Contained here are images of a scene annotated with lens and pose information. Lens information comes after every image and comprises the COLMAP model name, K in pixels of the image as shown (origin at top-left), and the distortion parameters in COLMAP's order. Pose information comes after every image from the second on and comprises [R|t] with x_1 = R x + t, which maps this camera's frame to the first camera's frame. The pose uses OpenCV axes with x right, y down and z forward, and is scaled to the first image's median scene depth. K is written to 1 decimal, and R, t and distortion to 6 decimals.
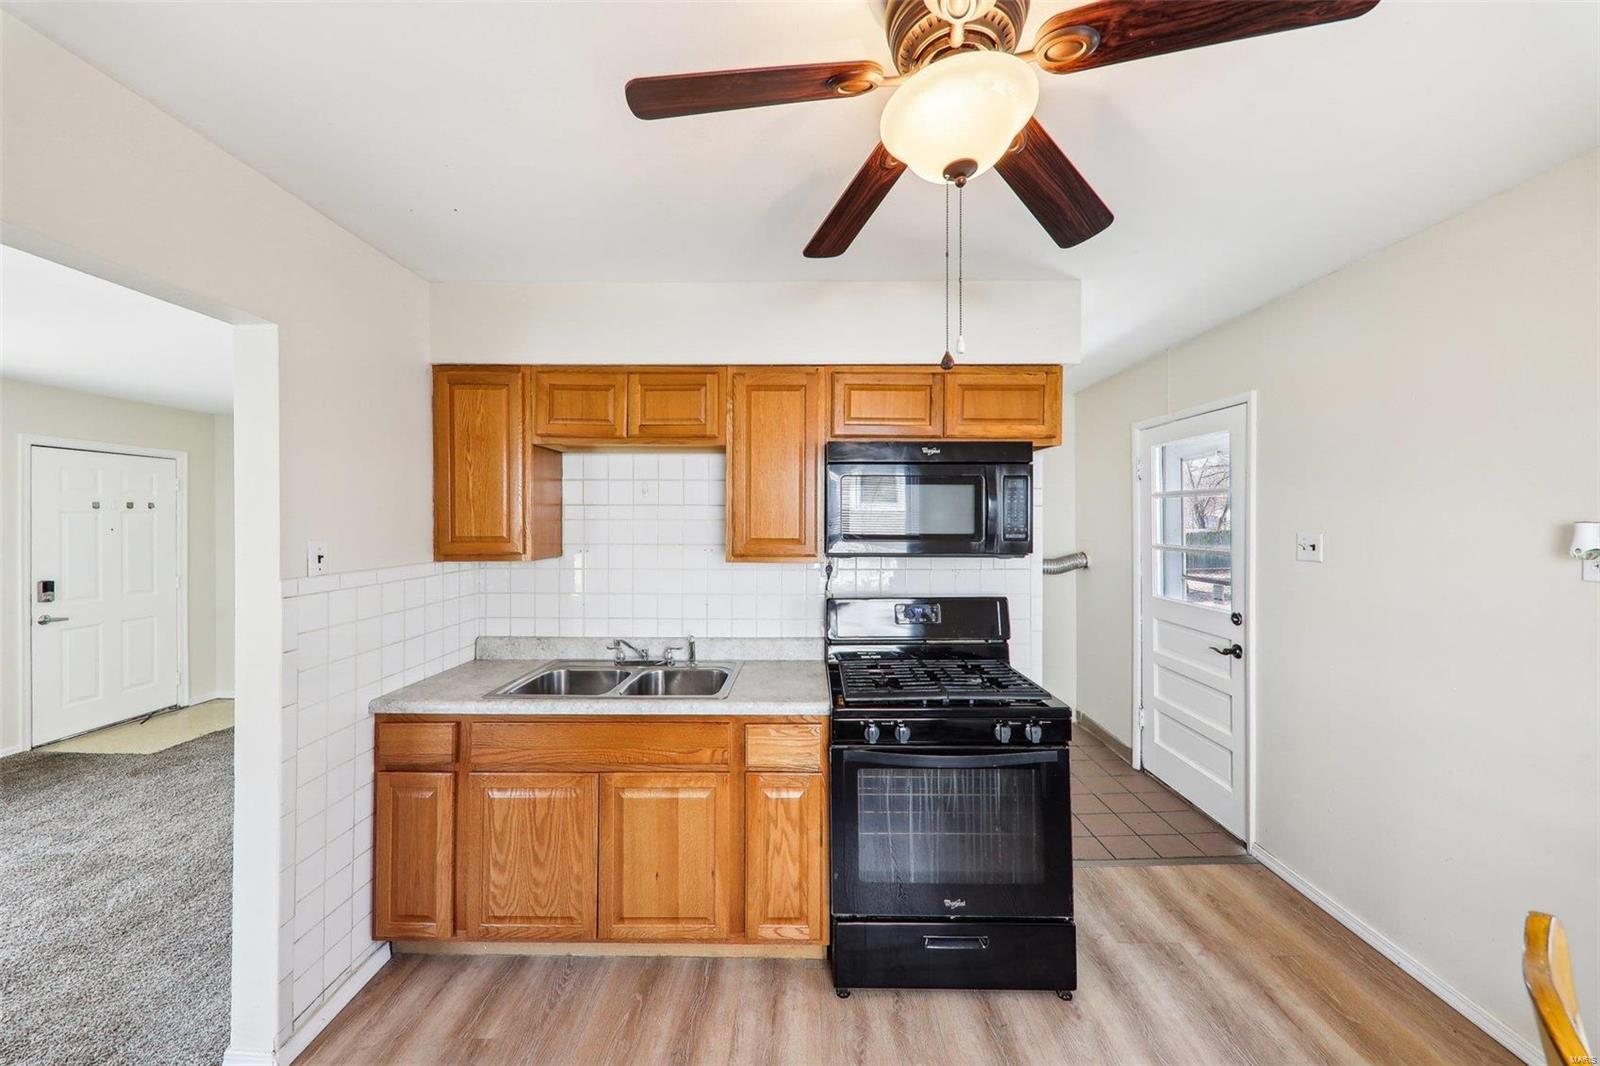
lens RADIAL K [[596.8, 0, 802.3], [0, 596.8, 522.1], [0, 0, 1]] dist [-0.000098, -0.000020]
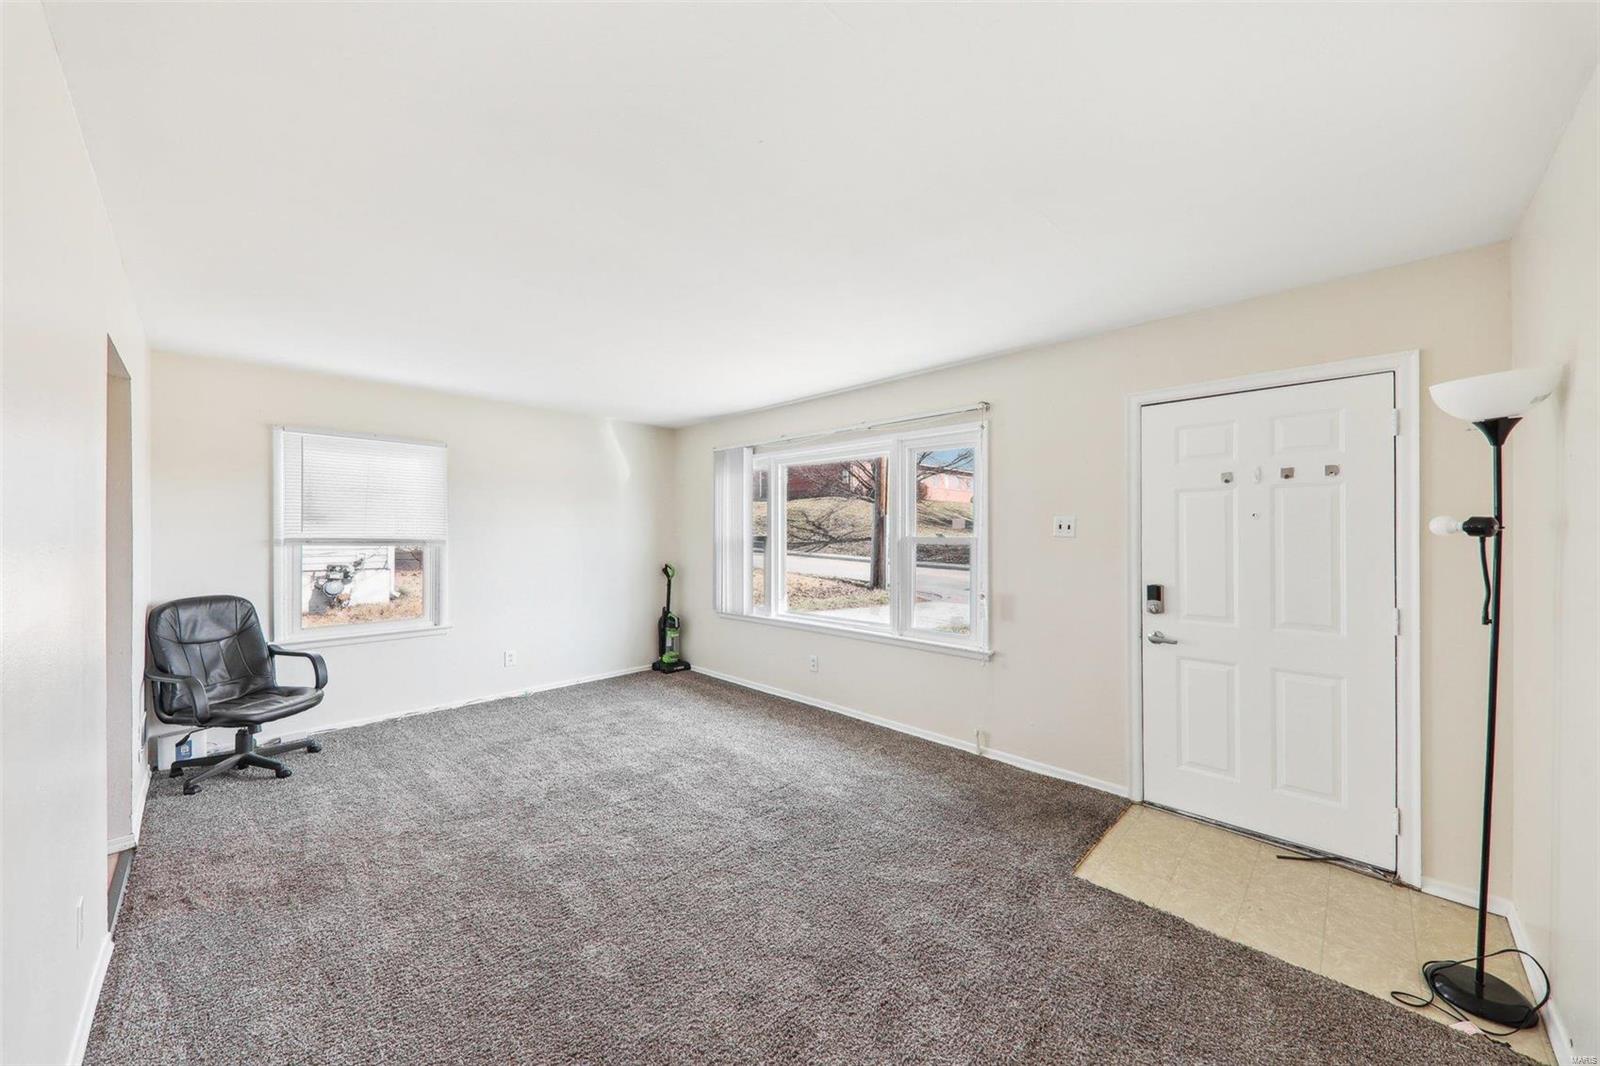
lens RADIAL K [[572.9, 0, 800.0], [0, 572.9, 533.0], [0, 0, 1]] dist [-0.000826, -0.000140]
pose [[-0.696001, 0.000913, -0.718041, -0.451645], [0.001007, 0.999999, 0.000294, 0.032877], [0.718040, -0.000518, -0.696001, 1.179390]]
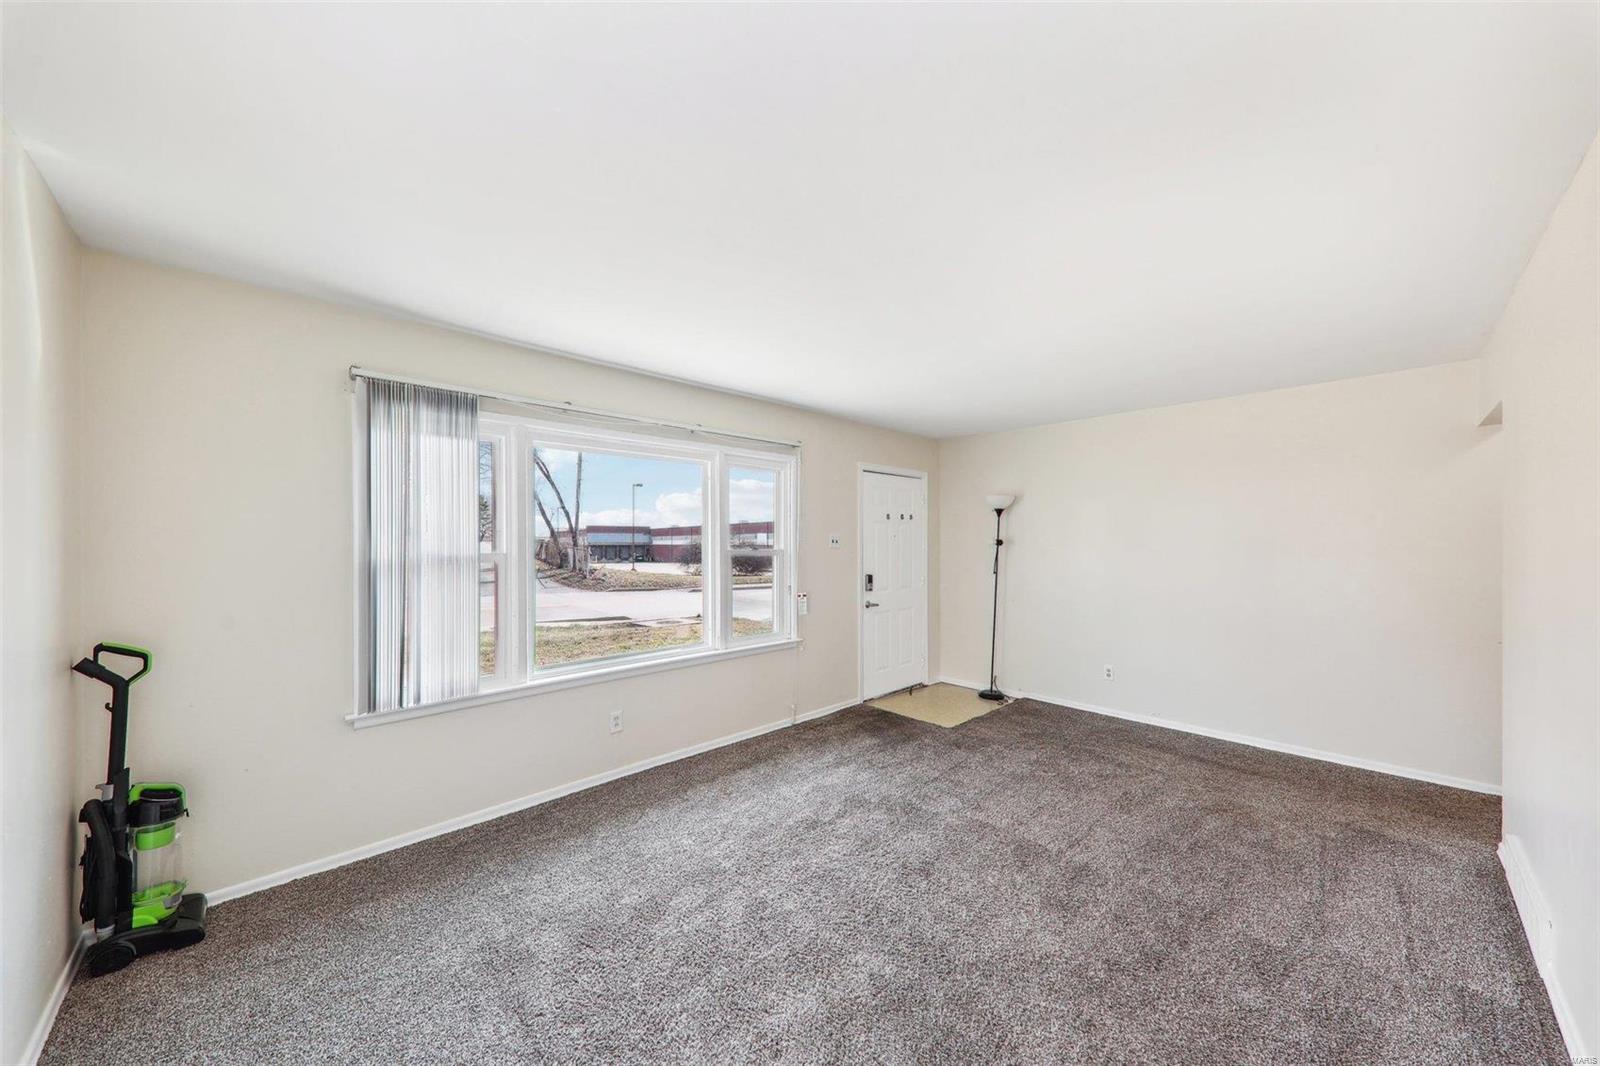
lens RADIAL K [[572.9, 0, 800.0], [0, 572.9, 533.0], [0, 0, 1]] dist [-0.000826, -0.000140]
pose [[0.706405, -0.011358, -0.707716, -0.489149], [0.002072, 0.999900, -0.013979, 0.024891], [0.707805, 0.008408, 0.706358, 0.009732]]
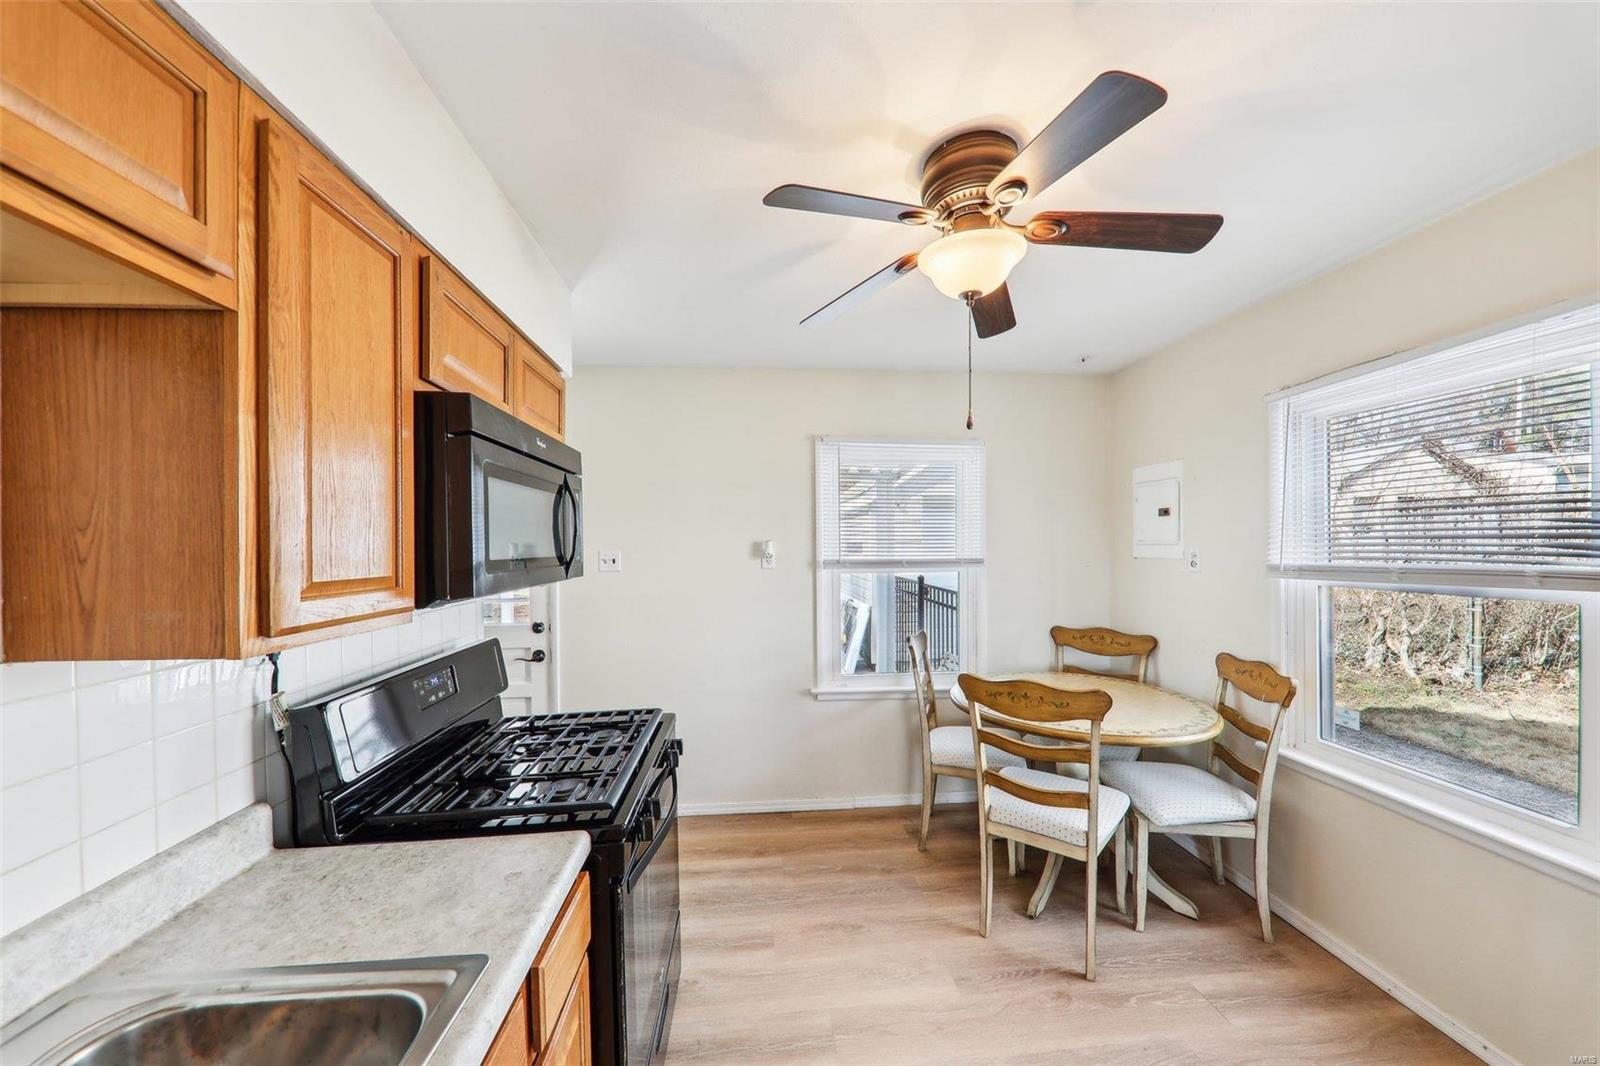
lens RADIAL K [[539.0, 0, 795.6], [0, 539.0, 537.8], [0, 0, 1]] dist [-0.000216, -0.000009]
pose [[-0.095581, 0.000925, 0.995421, -0.257390], [0.016984, 0.999856, 0.000702, -0.003416], [-0.995277, 0.016973, -0.095583, 0.427195]]
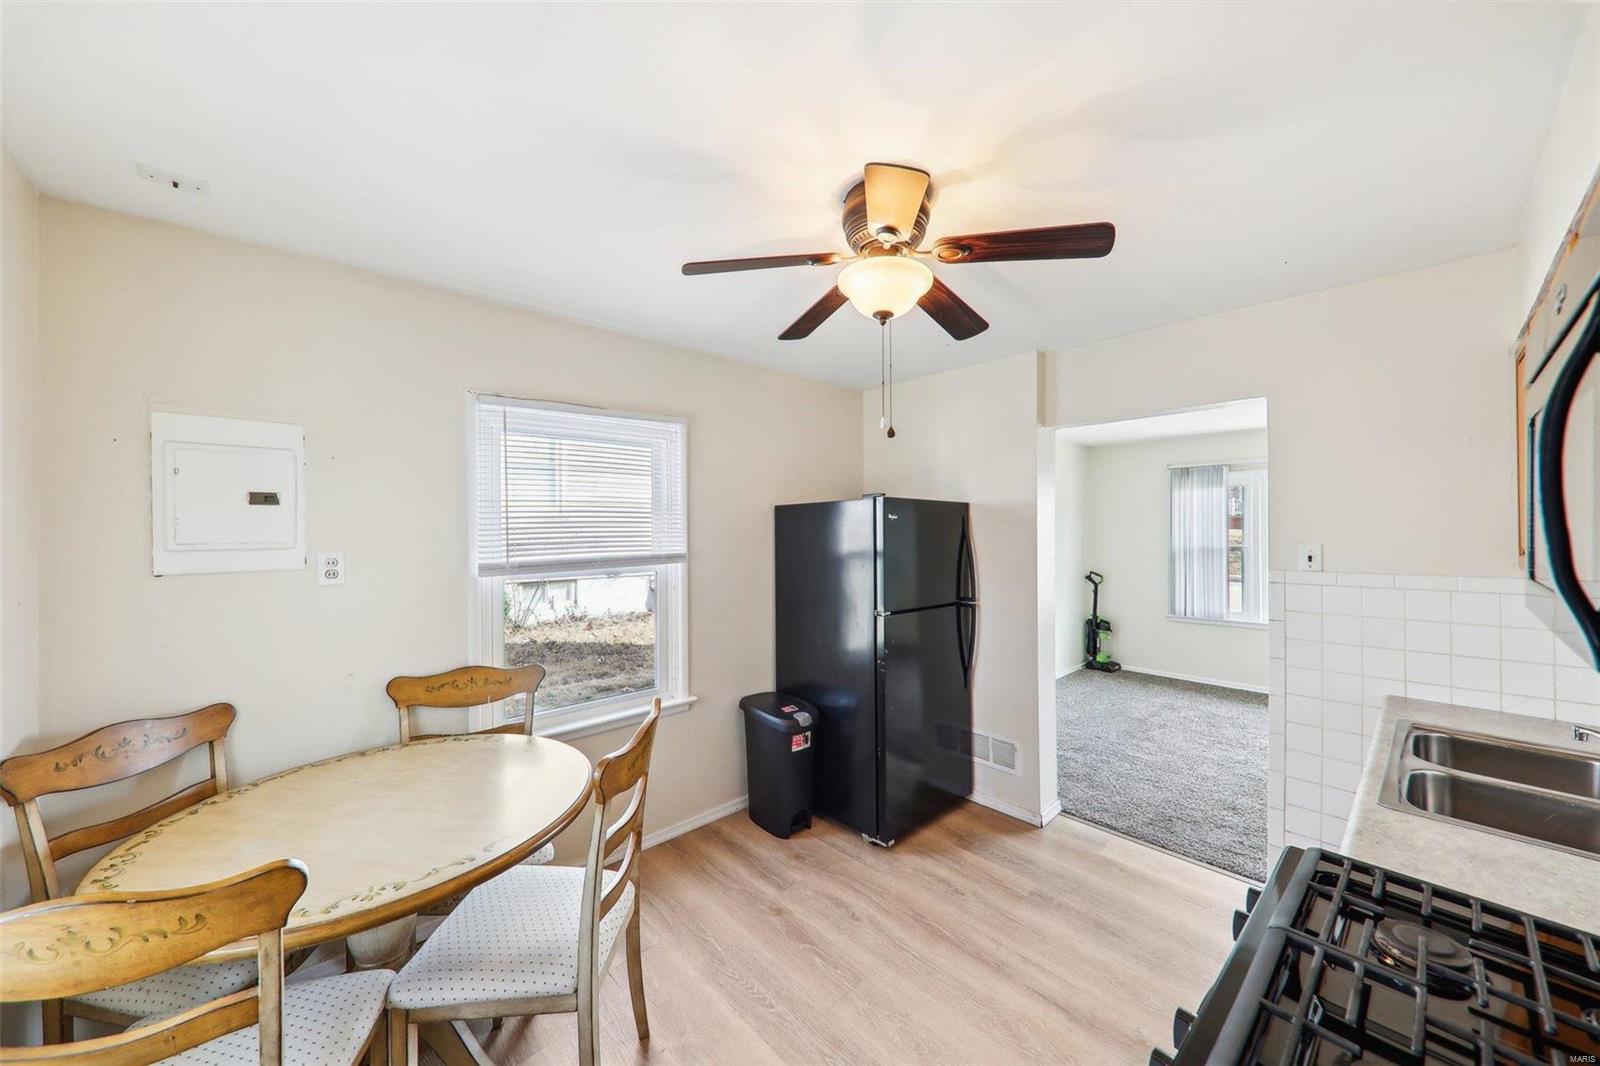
lens RADIAL K [[572.9, 0, 800.0], [0, 572.9, 533.0], [0, 0, 1]] dist [-0.000826, -0.000140]
pose [[-0.734774, 0.003347, -0.678304, 0.396719], [0.002829, 0.999994, 0.001870, 0.000647], [0.678306, -0.000545, -0.734779, 0.540619]]
